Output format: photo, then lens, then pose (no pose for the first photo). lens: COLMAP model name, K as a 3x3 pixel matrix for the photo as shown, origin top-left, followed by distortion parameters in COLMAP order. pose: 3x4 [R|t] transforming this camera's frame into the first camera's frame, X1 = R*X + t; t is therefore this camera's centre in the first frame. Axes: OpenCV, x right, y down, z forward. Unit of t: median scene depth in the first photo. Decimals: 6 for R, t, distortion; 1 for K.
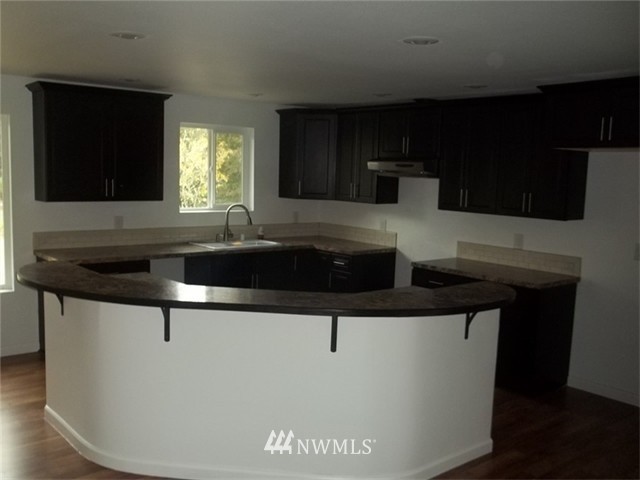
lens RADIAL K [[647.4, 0, 320.0], [0, 647.4, 240.0], [0, 0, 1]] dist [0.001445, 0.006846]
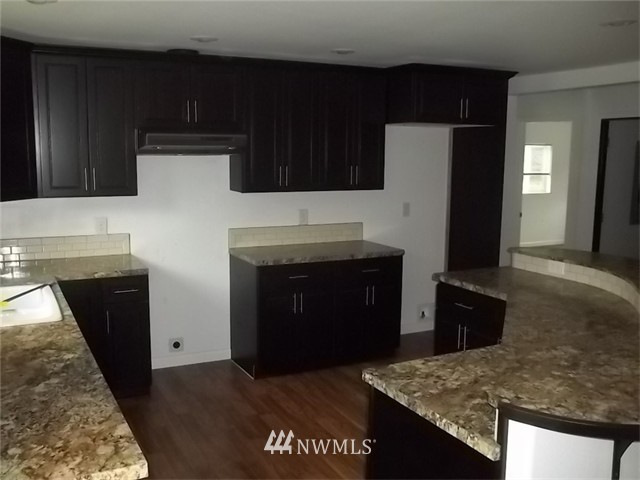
lens RADIAL K [[647.4, 0, 320.0], [0, 647.4, 240.0], [0, 0, 1]] dist [0.001445, 0.006846]
pose [[0.252576, -0.160001, 0.954256, -0.602541], [0.110941, 0.984518, 0.135711, -0.090551], [-0.961196, 0.071589, 0.266416, 0.711261]]
